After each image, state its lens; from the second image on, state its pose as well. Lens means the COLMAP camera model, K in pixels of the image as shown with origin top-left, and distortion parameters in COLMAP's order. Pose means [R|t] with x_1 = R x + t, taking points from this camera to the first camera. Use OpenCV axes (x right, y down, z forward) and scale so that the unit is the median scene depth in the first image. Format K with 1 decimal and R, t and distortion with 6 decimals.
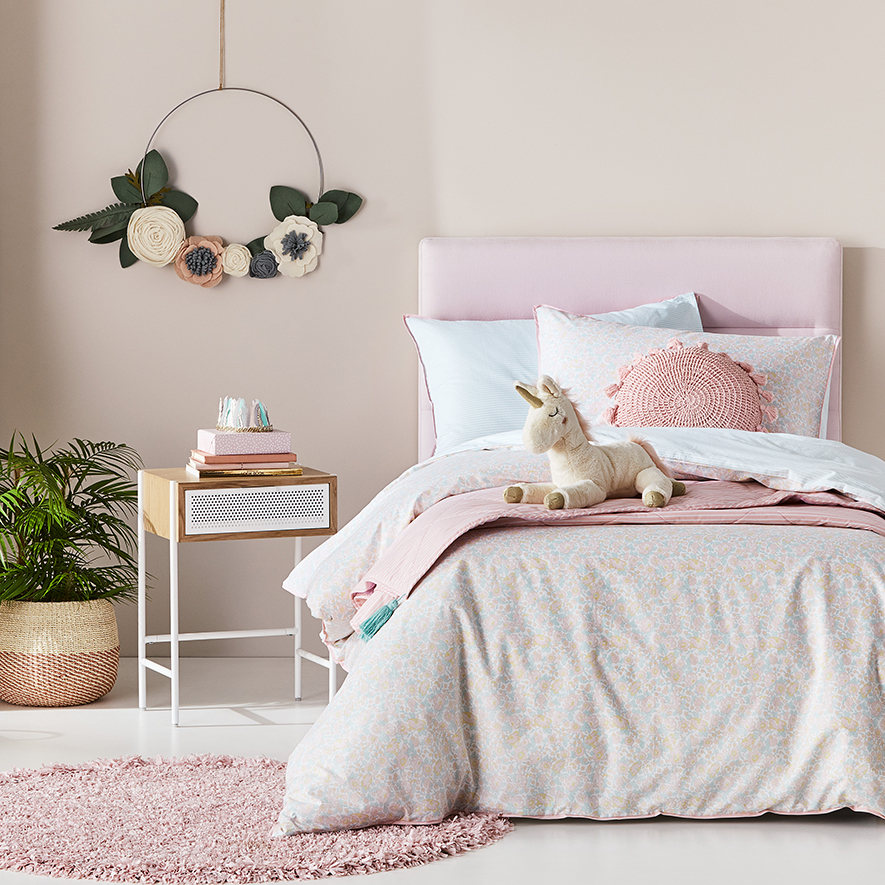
lens RADIAL K [[3710.8, 0, 442.5], [0, 3710.8, 442.5], [0, 0, 1]] dist [-0.088092, -2.953523]
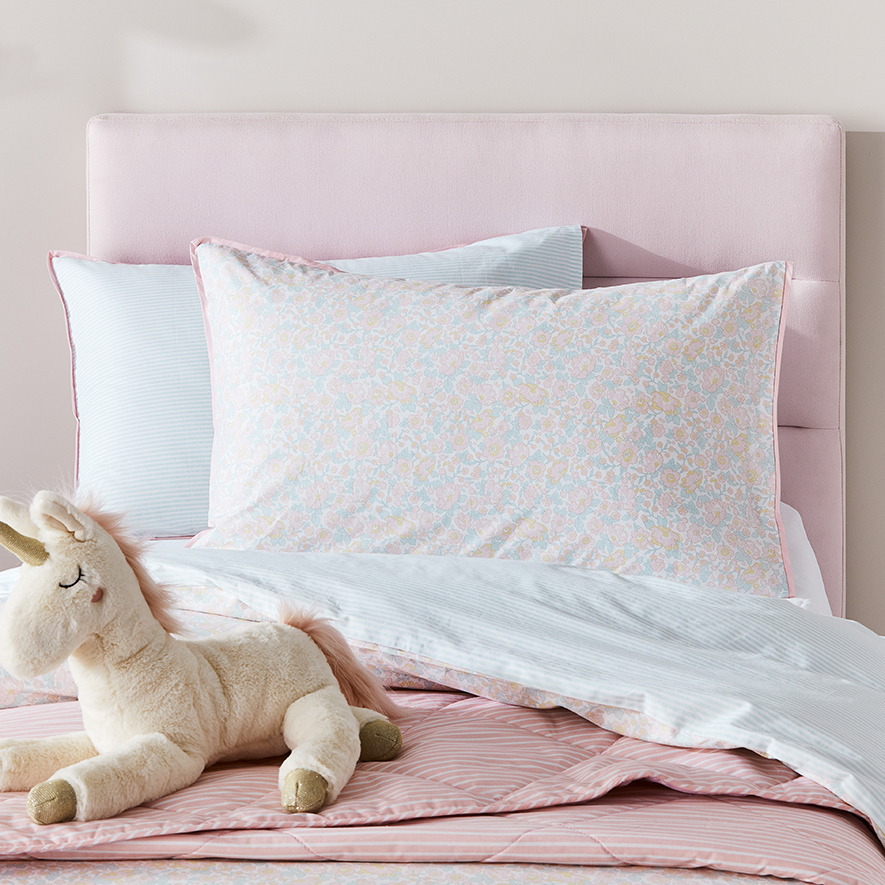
lens RADIAL K [[2854.7, 0, 416.3], [0, 2854.7, 442.2], [0, 0, 1]] dist [-0.106114, -0.207466]
pose [[0.996351, 0.010717, -0.084679, 0.095951], [-0.003335, 0.996217, 0.086840, -0.051505], [0.085289, -0.086241, 0.992617, 0.678665]]
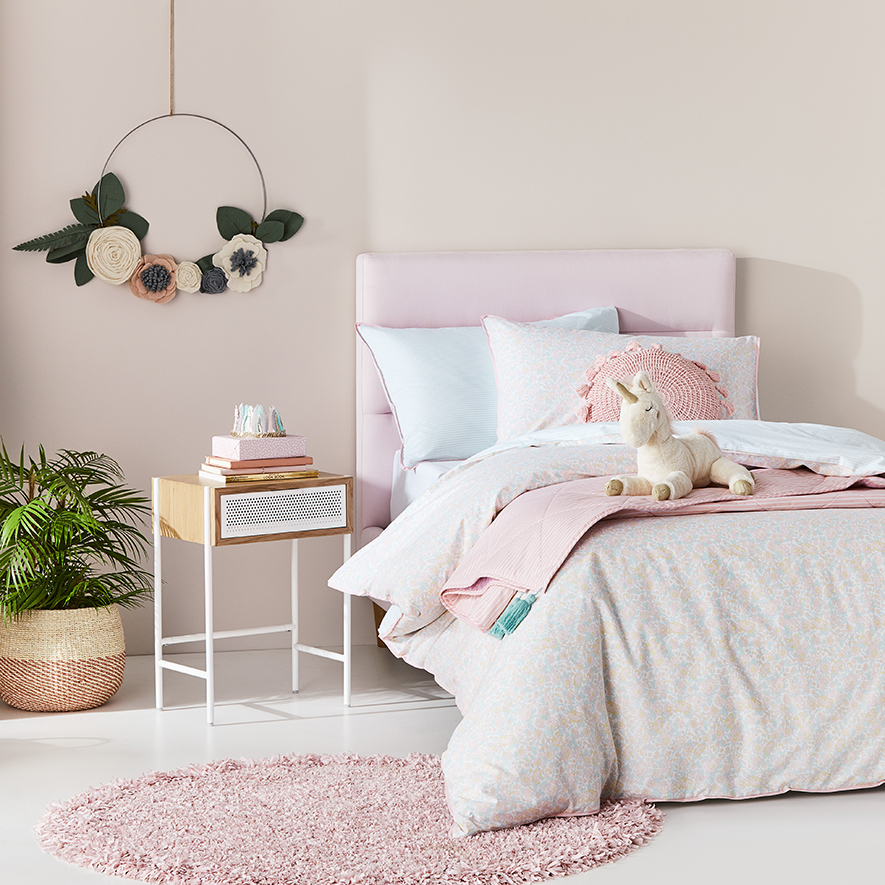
lens RADIAL K [[2756.5, 0, 442.5], [0, 2756.5, 442.5], [0, 0, 1]] dist [-0.086852, -0.023489]
pose [[0.968890, -0.027520, 0.245957, -0.213793], [0.028761, 0.999585, -0.001454, 0.001281], [-0.245815, 0.008483, 0.969280, 0.266712]]
